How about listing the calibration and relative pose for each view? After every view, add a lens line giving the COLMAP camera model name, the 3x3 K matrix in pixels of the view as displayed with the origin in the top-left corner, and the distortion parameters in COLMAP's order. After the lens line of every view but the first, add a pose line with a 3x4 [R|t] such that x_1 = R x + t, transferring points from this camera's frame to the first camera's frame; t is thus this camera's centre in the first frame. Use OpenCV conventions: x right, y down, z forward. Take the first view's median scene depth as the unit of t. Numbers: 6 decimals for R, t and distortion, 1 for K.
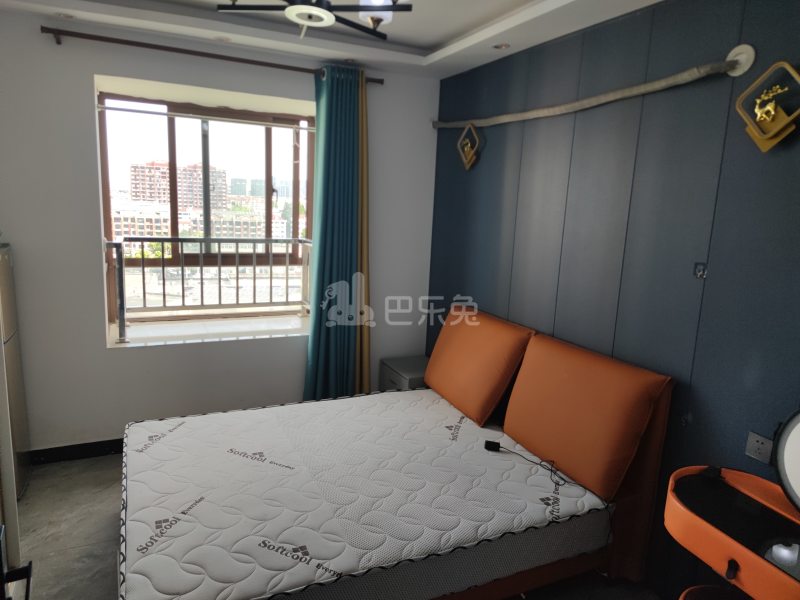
lens RADIAL K [[544.6, 0, 384.8], [0, 544.6, 289.9], [0, 0, 1]] dist [0.058389, -0.053378]
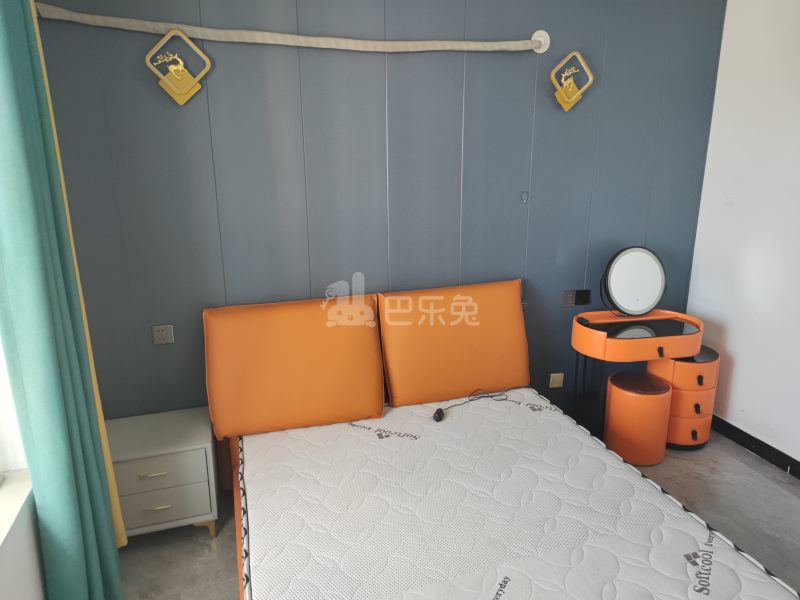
lens RADIAL K [[528.3, 0, 400.0], [0, 528.3, 300.0], [0, 0, 1]] dist [-0.028479, -0.001267]
pose [[0.109351, -0.286613, 0.951785, -0.547860], [0.181787, 0.947145, 0.264331, -0.136618], [-0.977239, 0.144117, 0.155674, 0.799828]]
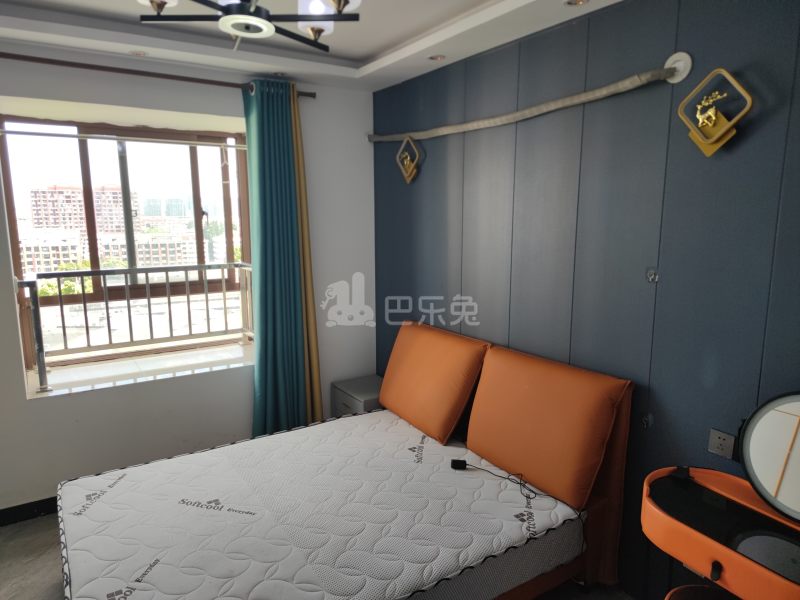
lens RADIAL K [[547.0, 0, 385.1], [0, 547.0, 301.5], [0, 0, 1]] dist [0.061389, -0.063855]
pose [[0.989639, -0.069684, 0.125537, -0.033321], [0.069935, 0.997549, 0.002412, -0.015655], [-0.125397, 0.006392, 0.992086, 0.034796]]
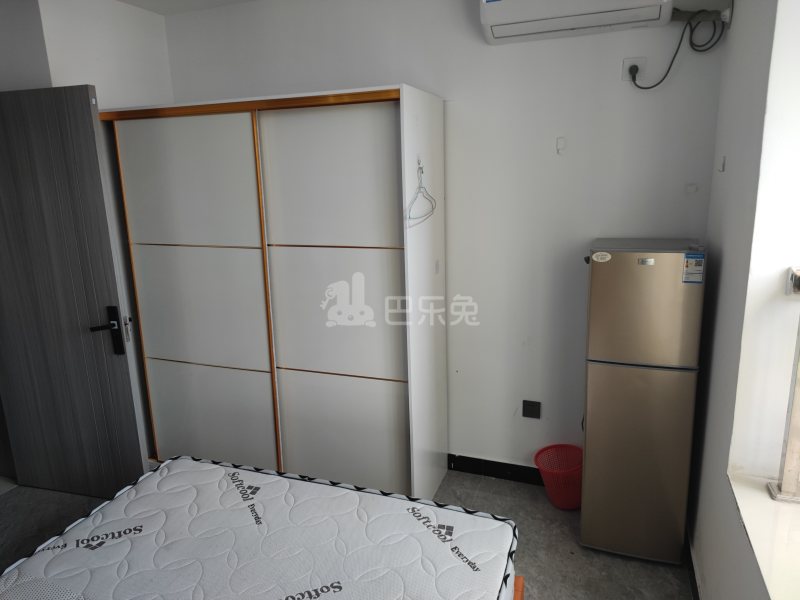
lens RADIAL K [[544.6, 0, 384.8], [0, 544.6, 289.9], [0, 0, 1]] dist [0.058389, -0.053378]
pose [[-0.711794, 0.138434, -0.688611, 0.056332], [-0.118857, 0.942507, 0.312334, -0.194243], [0.692258, 0.304164, -0.654418, 1.165198]]
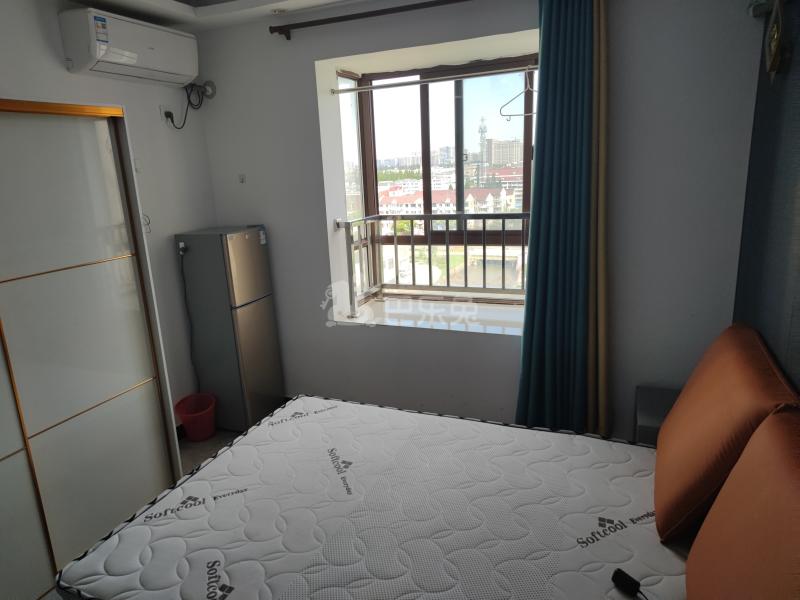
lens RADIAL K [[547.0, 0, 385.1], [0, 547.0, 301.5], [0, 0, 1]] dist [0.061389, -0.063855]
pose [[0.670508, 0.103587, -0.734635, 0.377951], [-0.047632, 0.994172, 0.096708, -0.043337], [0.740372, -0.029851, 0.671535, 0.392306]]
